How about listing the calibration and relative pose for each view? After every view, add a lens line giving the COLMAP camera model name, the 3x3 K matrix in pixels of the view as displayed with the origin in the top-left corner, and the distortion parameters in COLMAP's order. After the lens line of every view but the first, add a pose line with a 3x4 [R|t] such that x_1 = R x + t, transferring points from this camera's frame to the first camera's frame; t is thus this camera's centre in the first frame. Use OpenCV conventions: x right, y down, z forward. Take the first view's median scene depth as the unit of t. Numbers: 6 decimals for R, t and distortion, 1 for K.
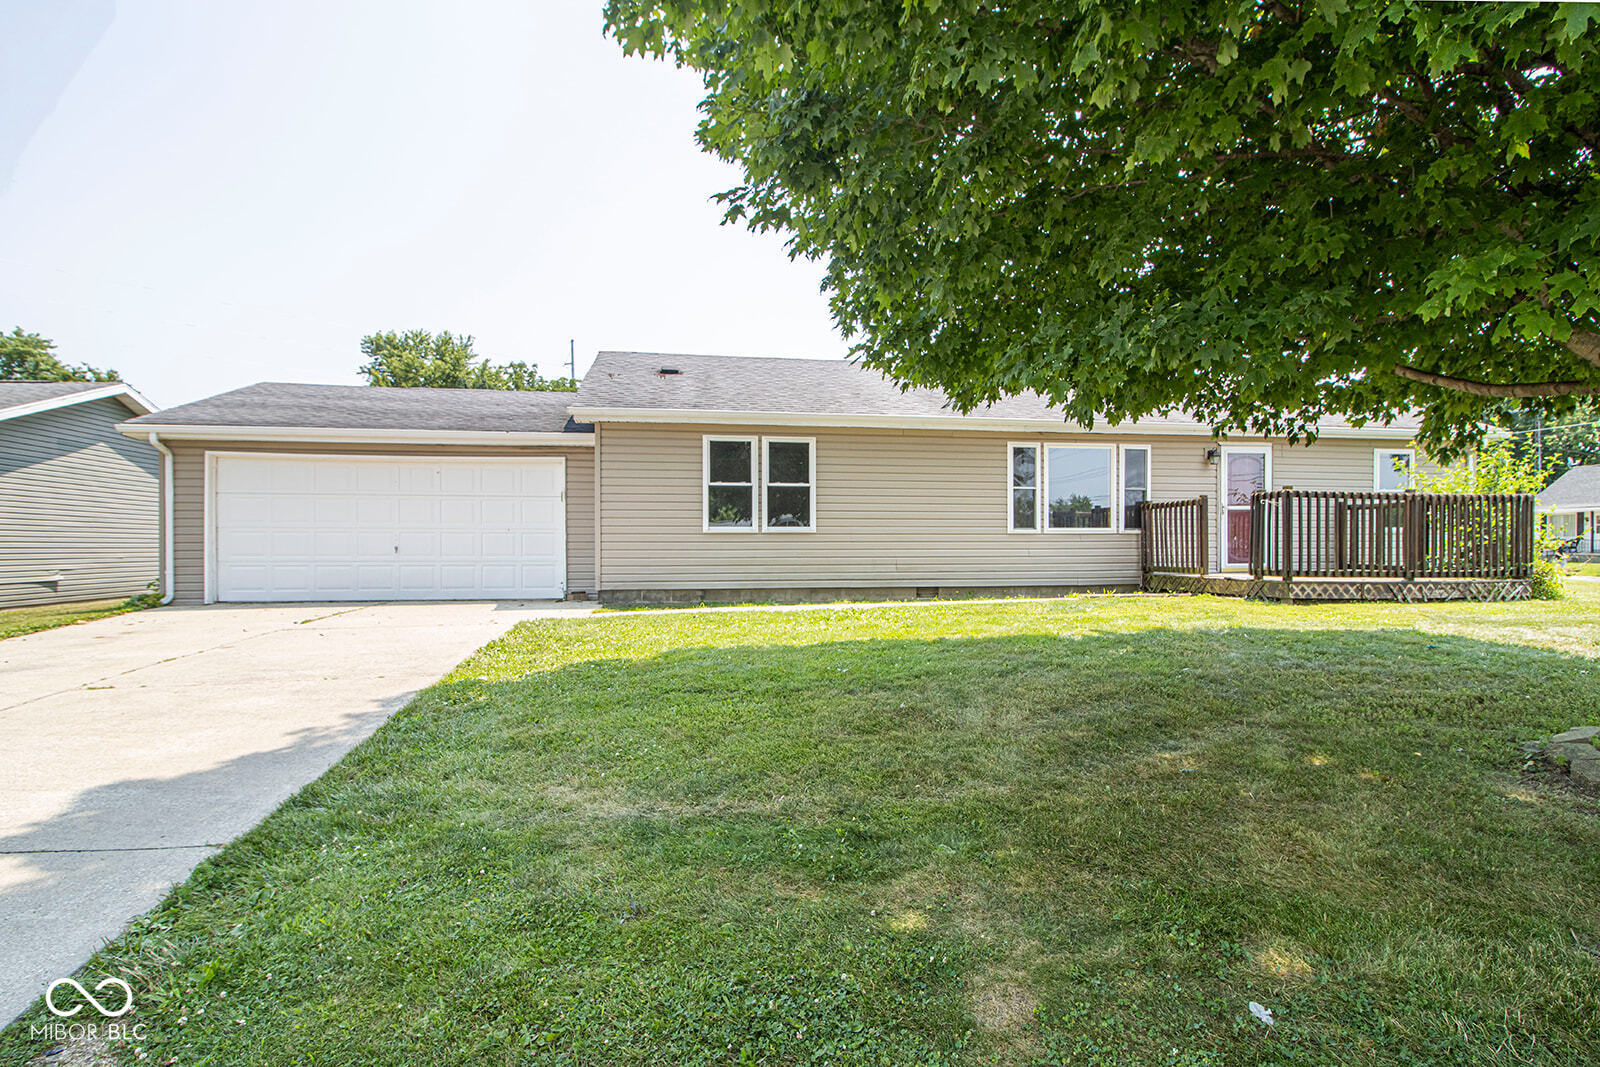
lens RADIAL K [[824.5, 0, 800.0], [0, 824.5, 533.5], [0, 0, 1]] dist [0.000219, 0.000038]
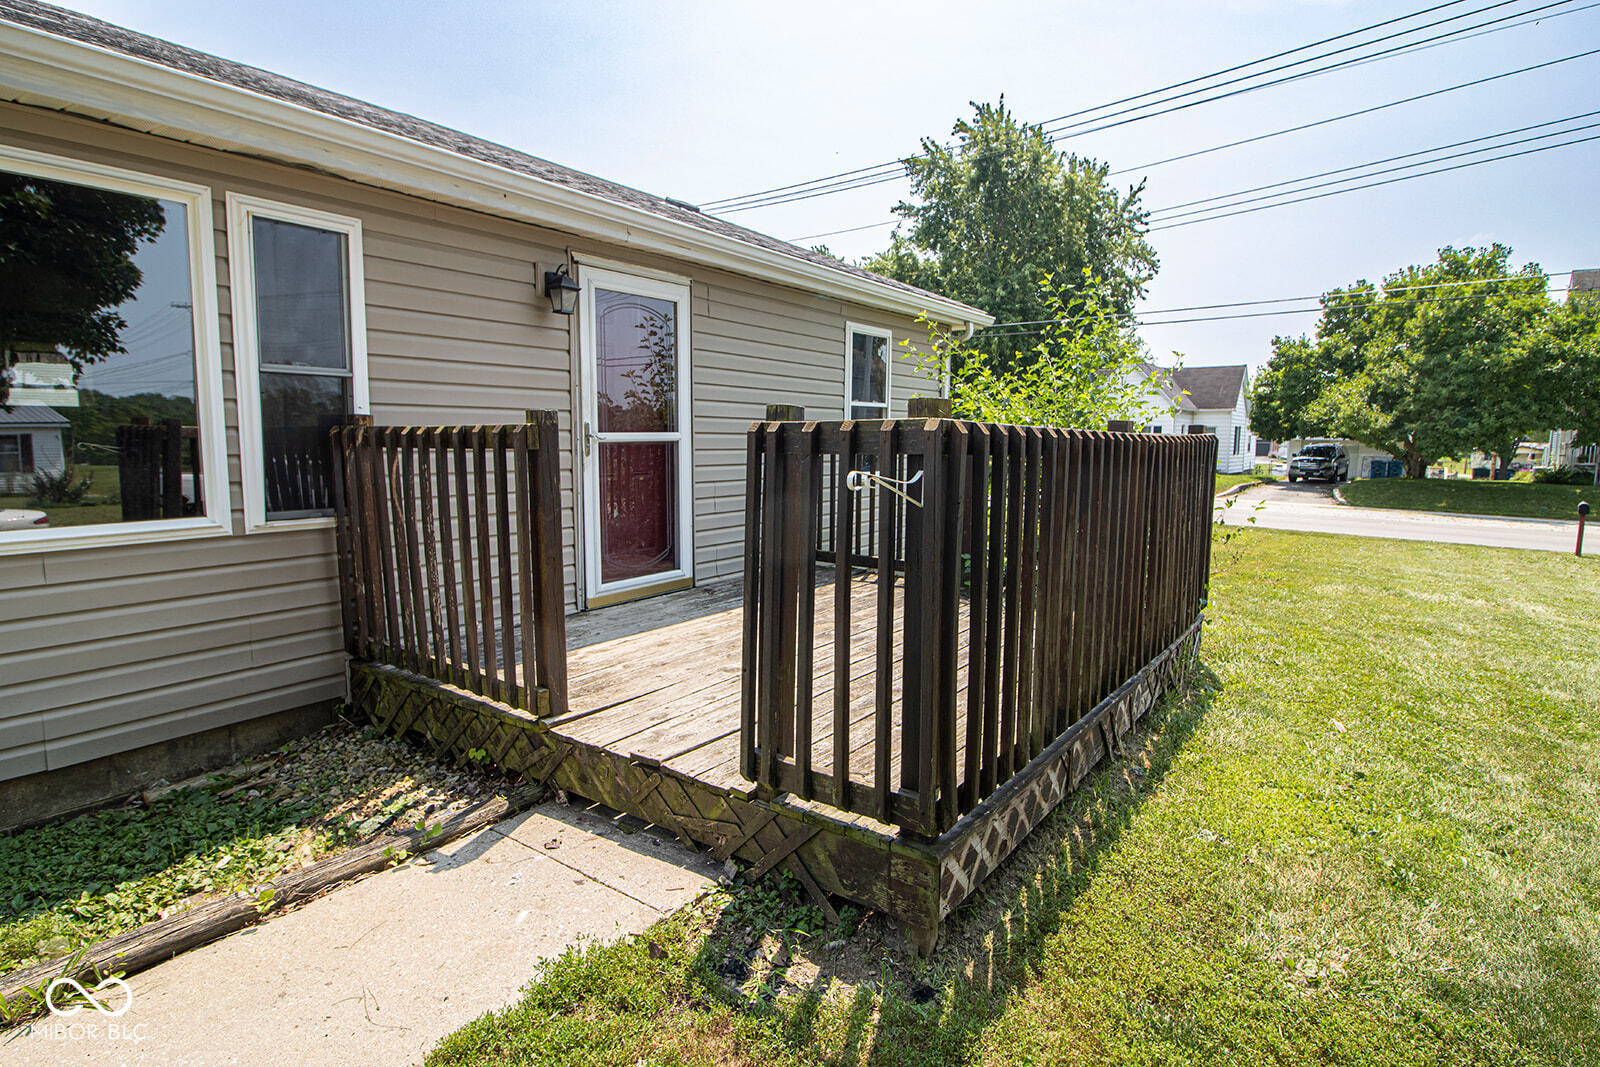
lens RADIAL K [[795.2, 0, 804.2], [0, 795.2, 524.3], [0, 0, 1]] dist [0.003063, -0.015609]
pose [[0.703462, -0.073597, 0.706912, 0.339699], [-0.019062, 0.992313, 0.122278, -0.039795], [-0.710477, -0.099493, 0.696651, 0.704580]]
